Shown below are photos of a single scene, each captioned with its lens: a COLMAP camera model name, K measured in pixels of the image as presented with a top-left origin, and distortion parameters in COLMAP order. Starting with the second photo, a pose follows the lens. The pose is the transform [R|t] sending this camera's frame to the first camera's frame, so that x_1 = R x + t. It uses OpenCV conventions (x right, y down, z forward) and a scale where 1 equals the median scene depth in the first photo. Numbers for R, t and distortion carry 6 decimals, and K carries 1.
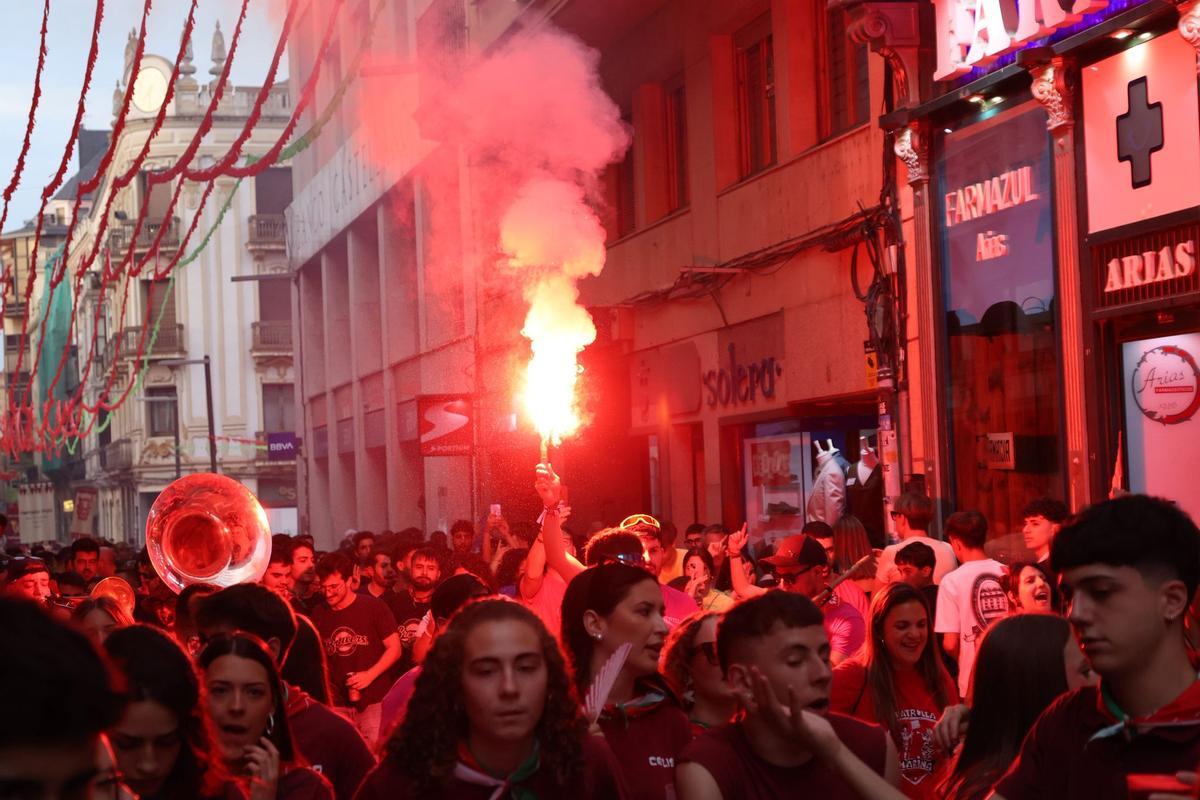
lens RADIAL K [[1578.2, 0, 600.0], [0, 1578.2, 400.0], [0, 0, 1]] dist [-0.040604, -0.011560]
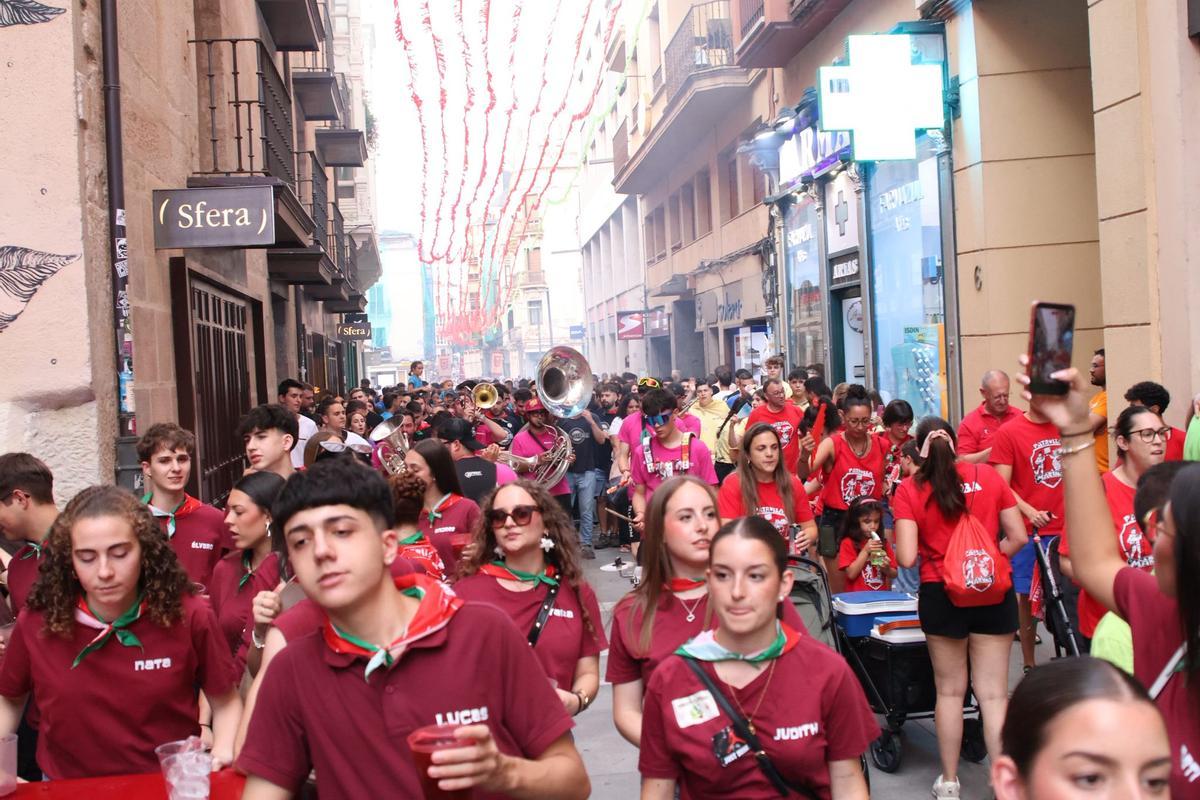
lens RADIAL K [[1578.2, 0, 600.0], [0, 1578.2, 400.0], [0, 0, 1]] dist [-0.040604, -0.011560]
pose [[0.926671, 0.017764, -0.375454, 0.759330], [0.022623, 0.994436, 0.102887, -0.118336], [0.375193, -0.103836, 0.921113, -1.158874]]
